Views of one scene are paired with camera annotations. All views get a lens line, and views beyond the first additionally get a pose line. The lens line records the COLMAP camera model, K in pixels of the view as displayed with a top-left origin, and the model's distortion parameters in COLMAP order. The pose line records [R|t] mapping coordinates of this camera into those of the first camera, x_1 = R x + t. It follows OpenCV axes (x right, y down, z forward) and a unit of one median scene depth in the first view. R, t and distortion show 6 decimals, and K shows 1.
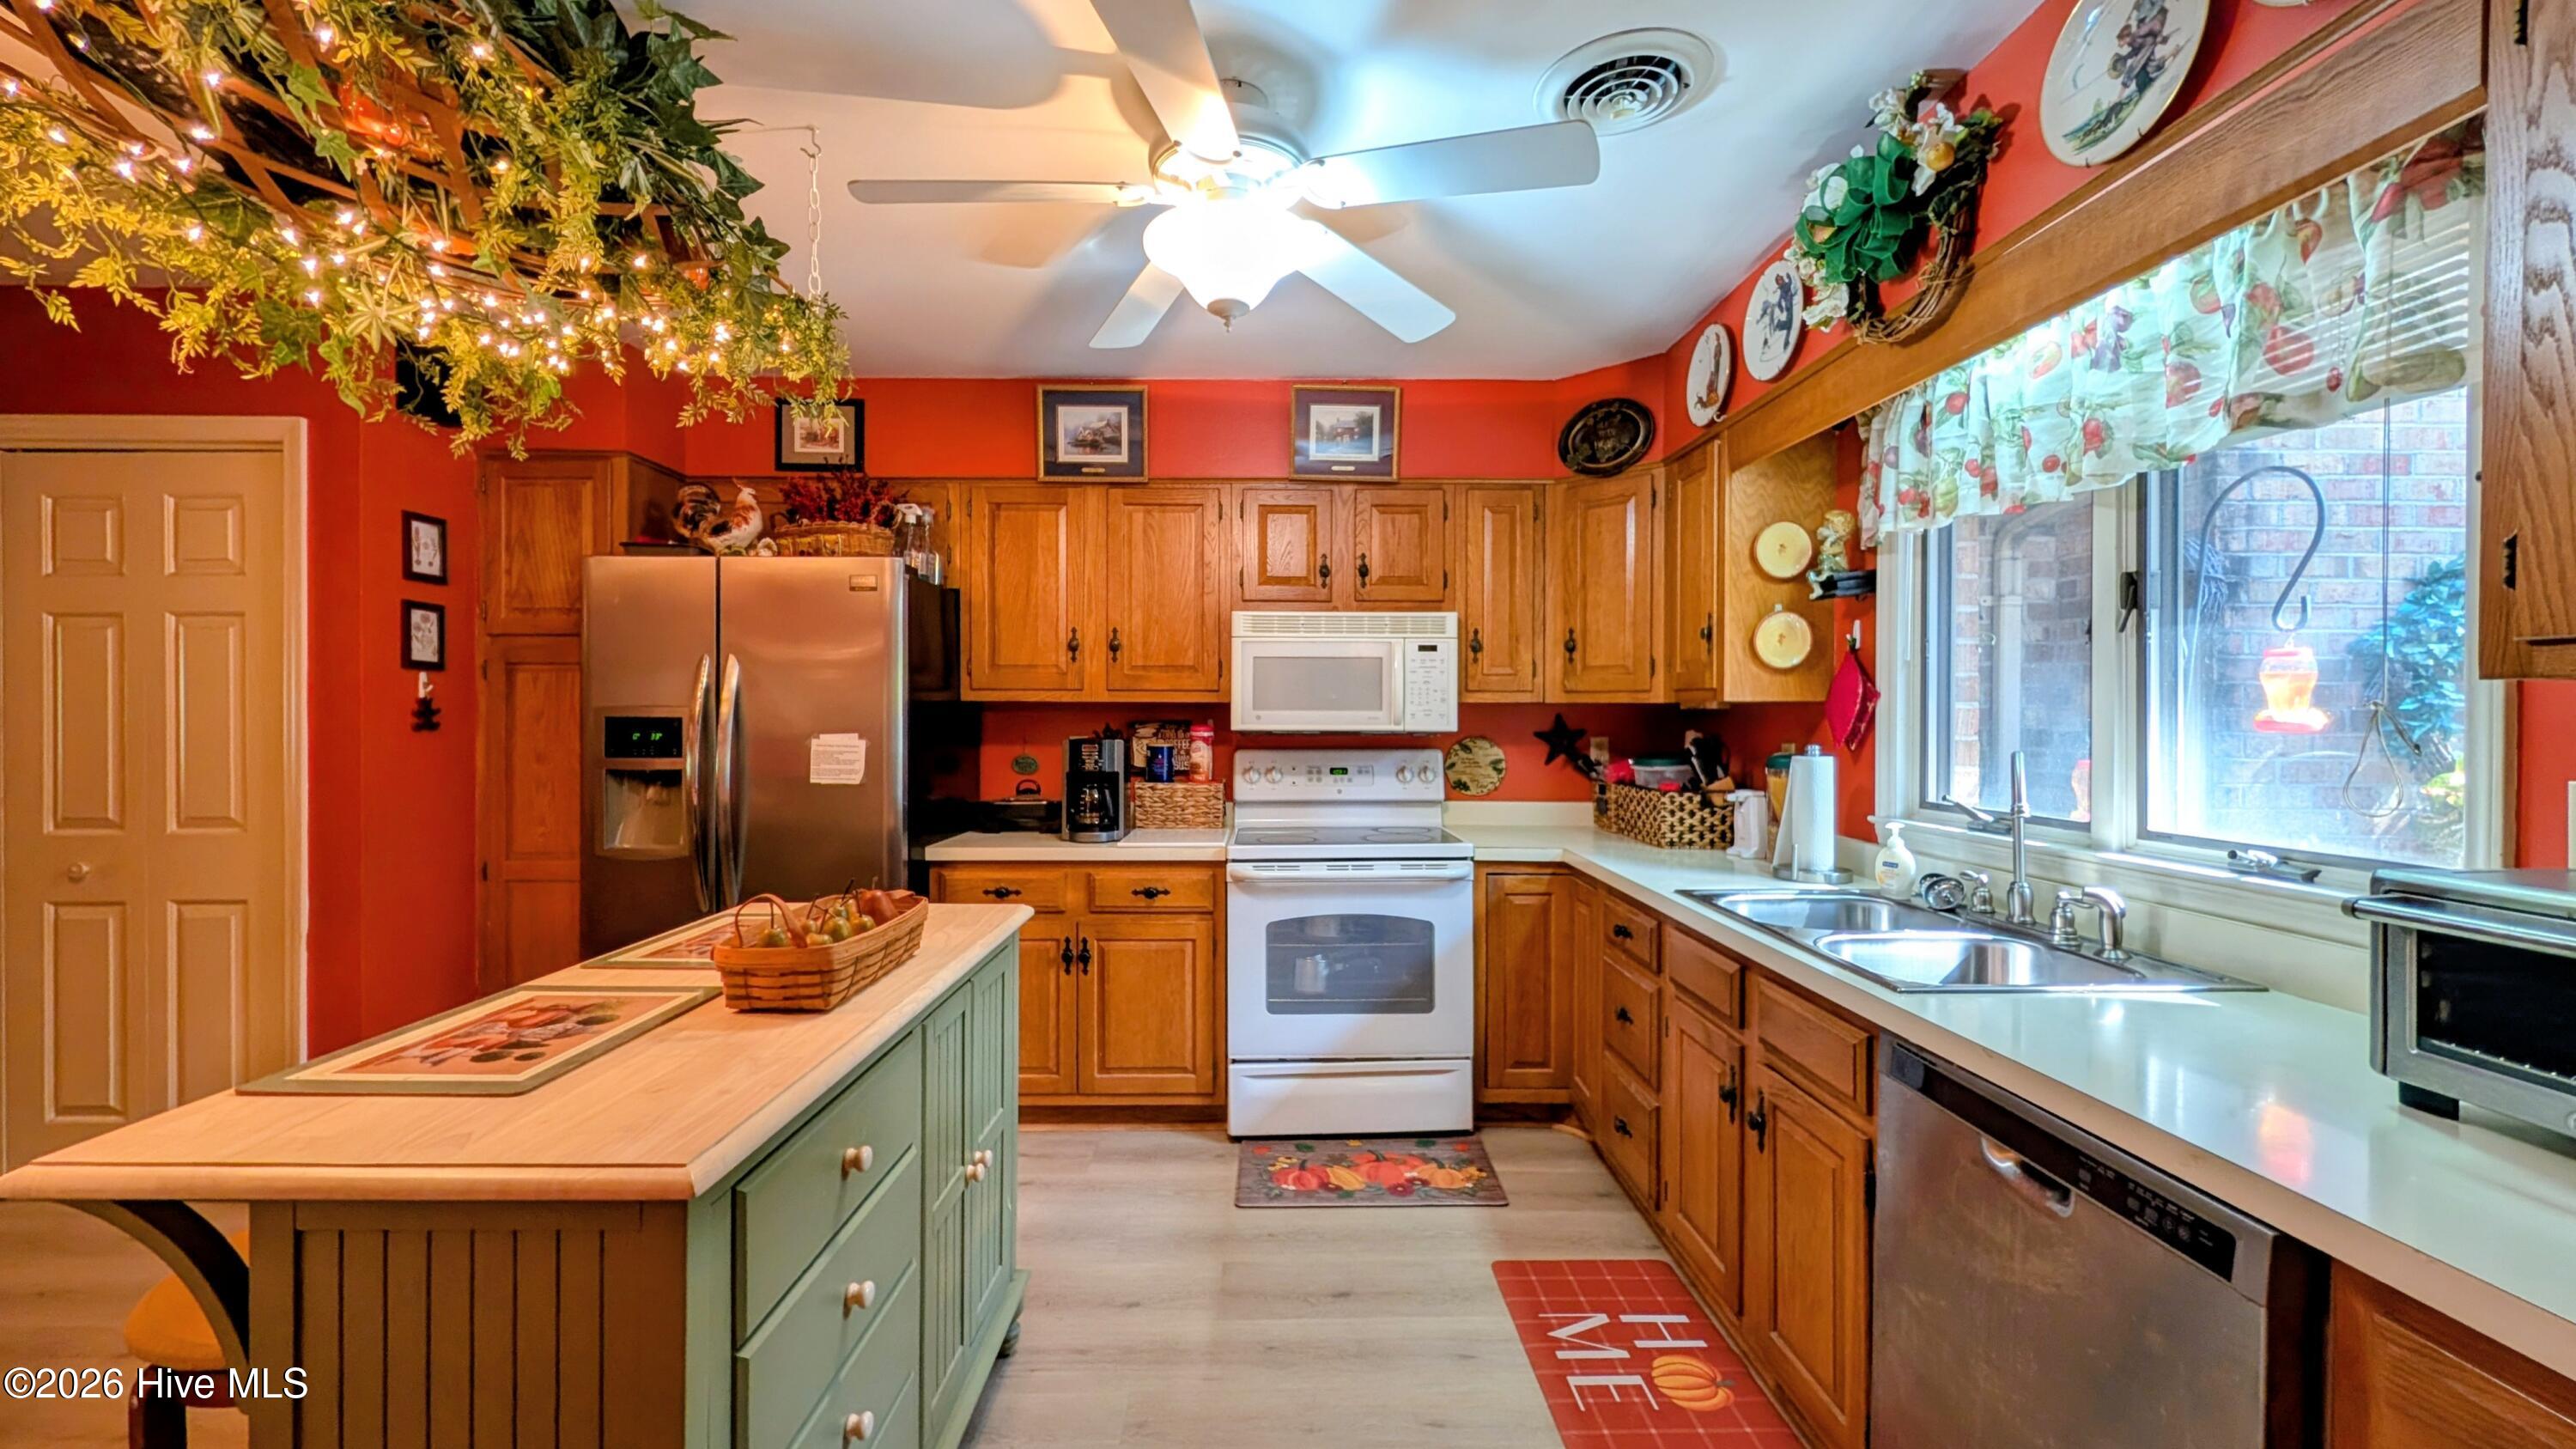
lens RADIAL K [[983.9, 0, 1281.6], [0, 983.9, 719.7], [0, 0, 1]] dist [0.000525, -0.000032]
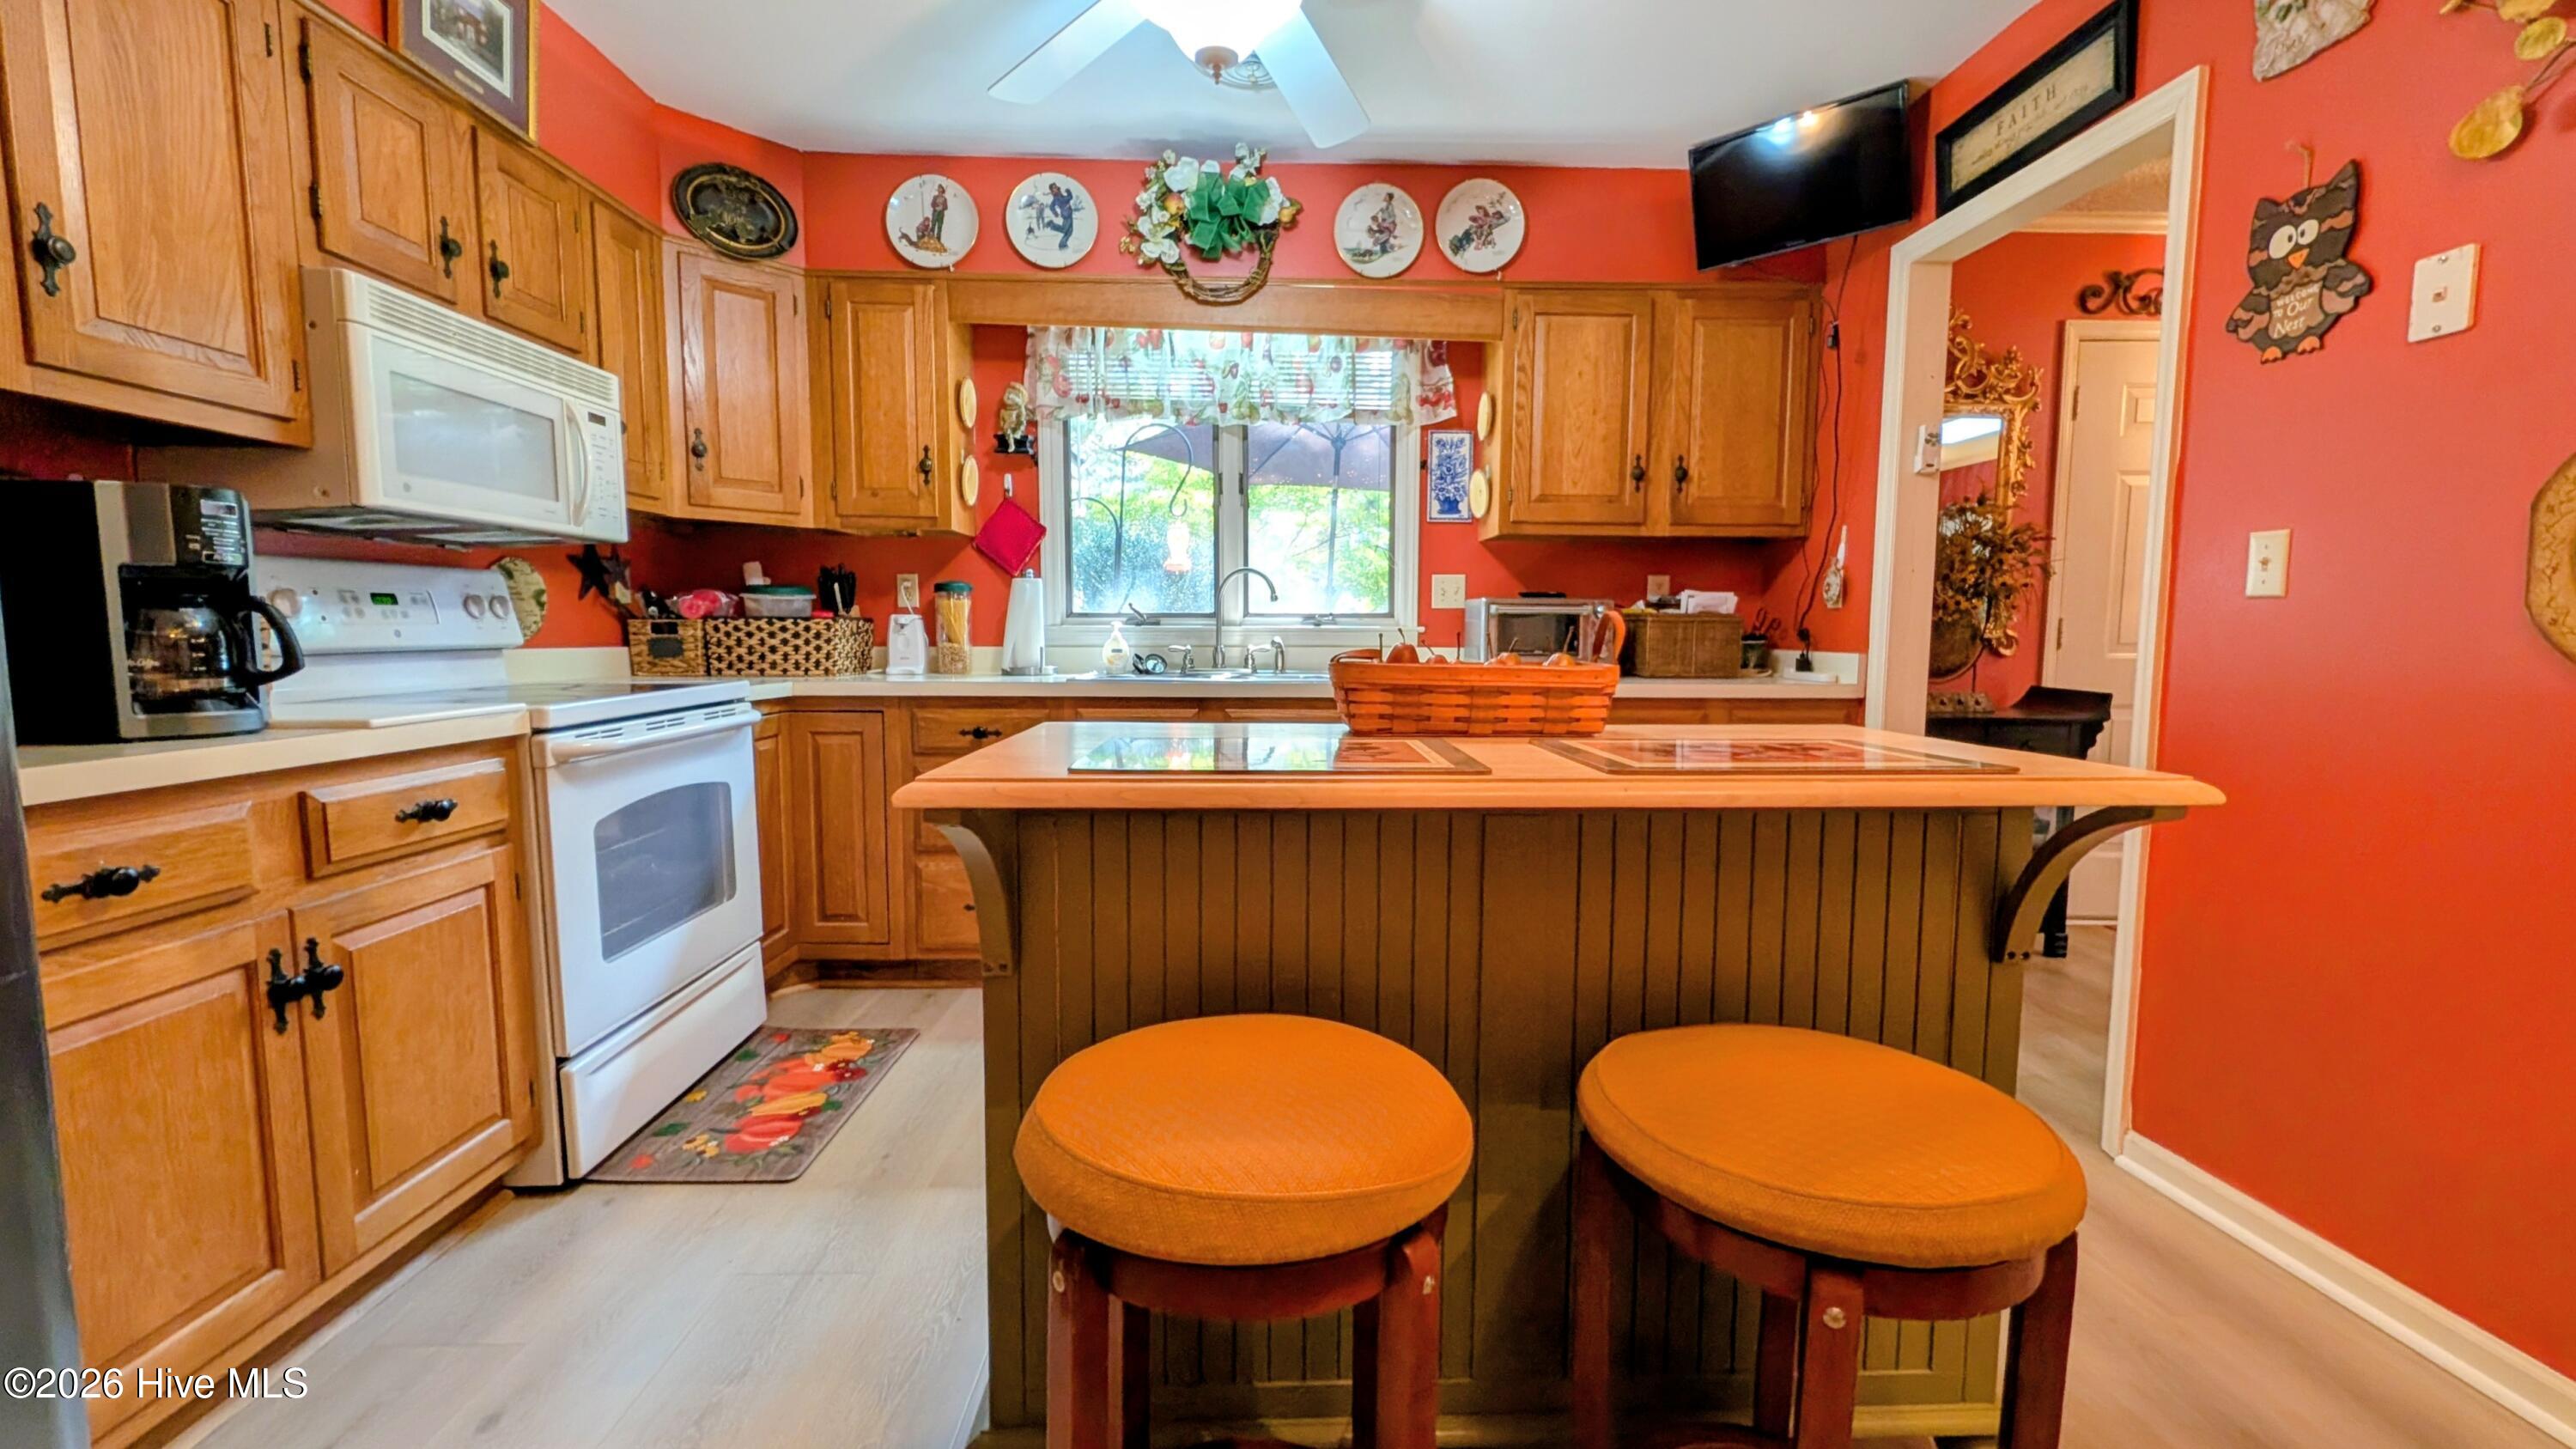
lens RADIAL K [[1062.7, 0, 1283.2], [0, 1062.7, 725.6], [0, 0, 1]] dist [0.000788, -0.000193]
pose [[-0.026784, -0.092051, 0.995394, -0.688953], [-0.000478, 0.995752, 0.092071, 0.080857], [-0.999641, 0.001990, -0.026714, 0.572883]]
